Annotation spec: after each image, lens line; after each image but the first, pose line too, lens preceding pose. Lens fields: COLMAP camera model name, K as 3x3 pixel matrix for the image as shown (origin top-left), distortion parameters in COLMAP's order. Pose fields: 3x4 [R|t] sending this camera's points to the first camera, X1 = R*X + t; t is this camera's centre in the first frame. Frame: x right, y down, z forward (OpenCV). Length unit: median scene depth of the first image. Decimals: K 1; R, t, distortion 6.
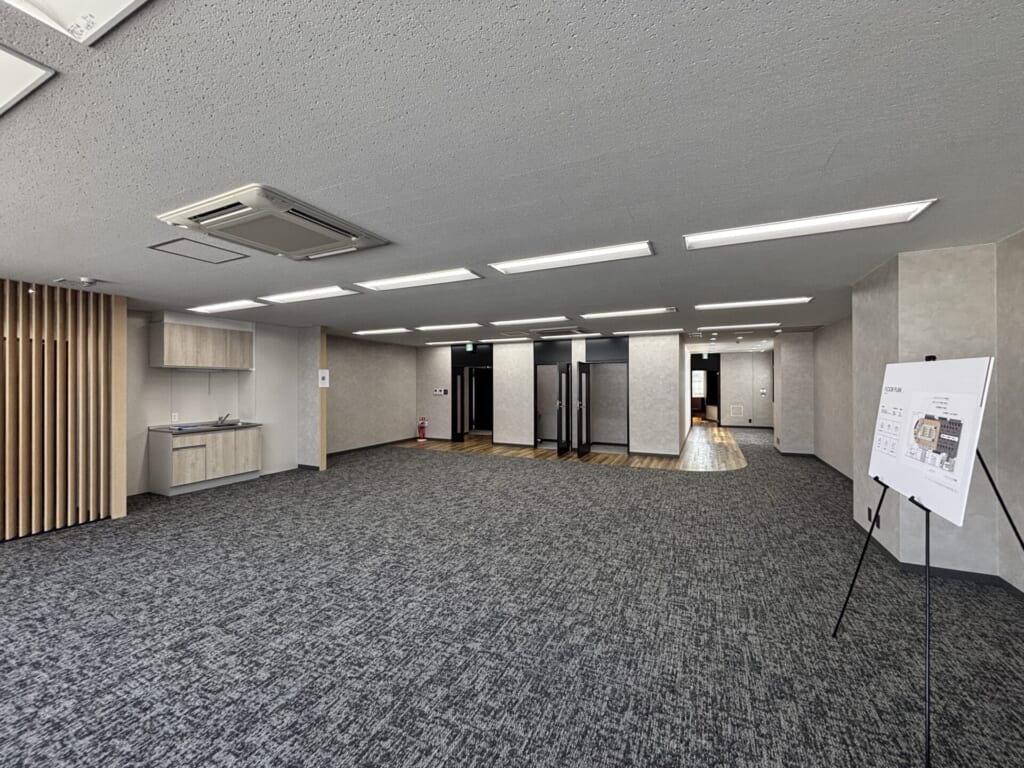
lens RADIAL K [[413.4, 0, 509.3], [0, 413.4, 383.4], [0, 0, 1]] dist [0.003261, -0.001302]
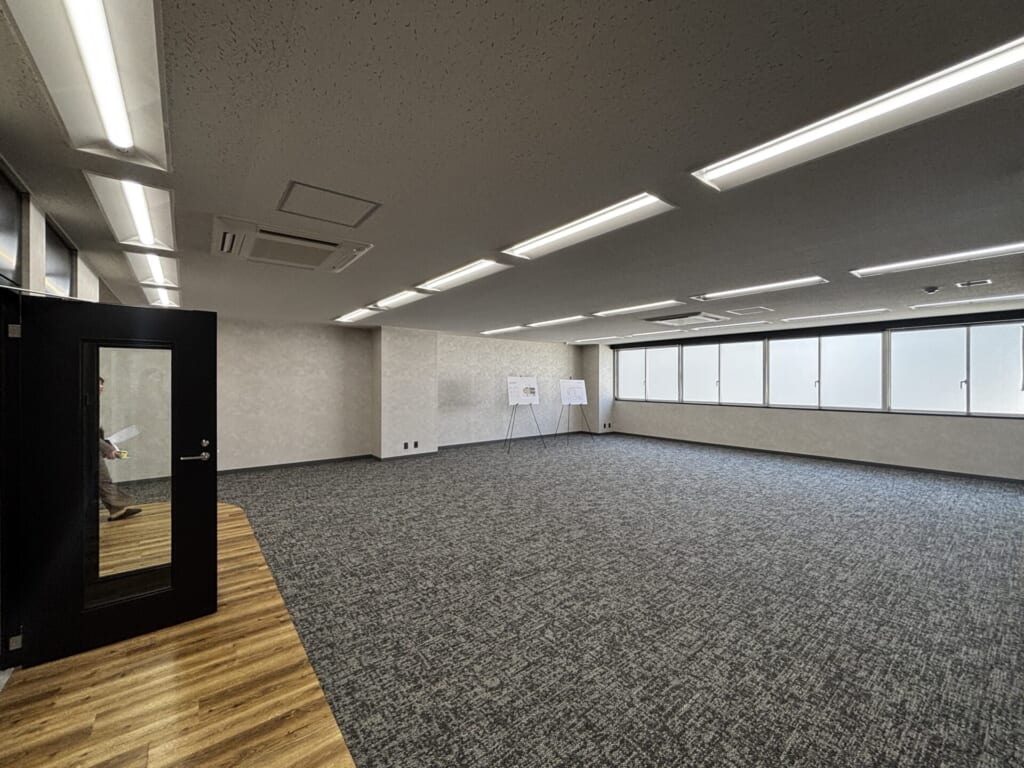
lens RADIAL K [[405.6, 0, 506.5], [0, 405.6, 382.6], [0, 0, 1]] dist [-0.000650, 0.000016]
pose [[-0.891513, 0.000078, 0.452994, -0.196497], [0.001602, 0.999994, 0.002981, 0.000085], [-0.452992, 0.003384, -0.891508, 1.042628]]
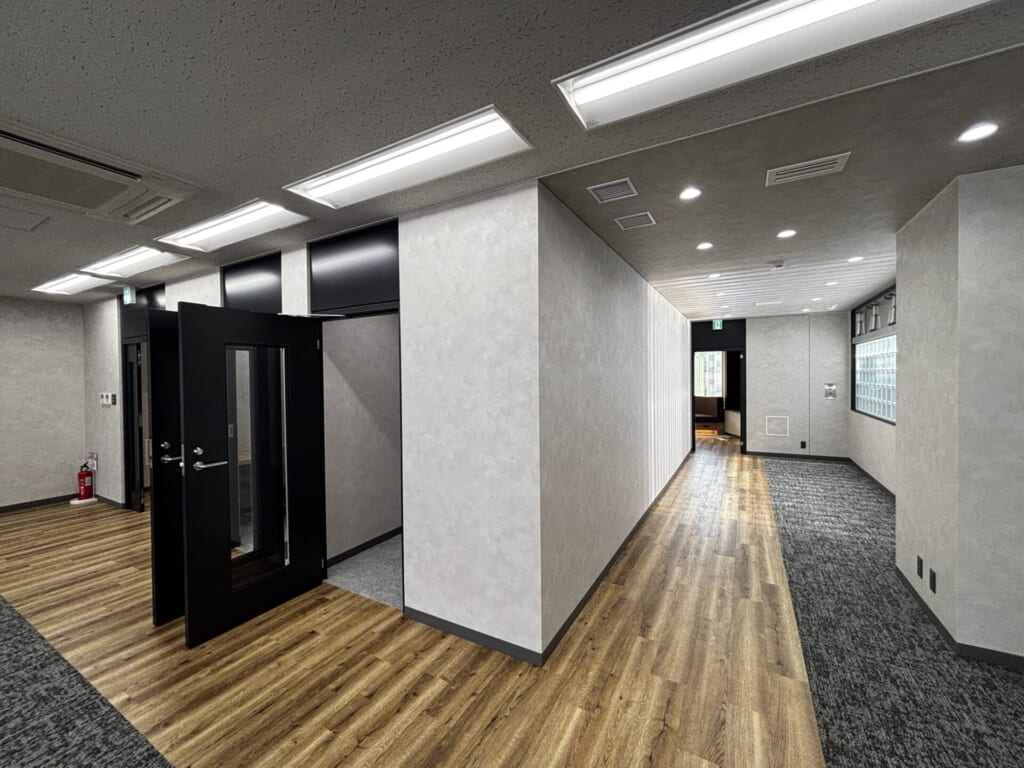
lens RADIAL K [[413.4, 0, 513.6], [0, 413.4, 380.8], [0, 0, 1]] dist [0.003261, -0.001302]
pose [[0.996614, -0.008114, -0.081822, 0.367558], [0.009413, 0.999835, 0.015505, -0.003481], [0.081682, -0.016222, 0.996526, 0.634977]]
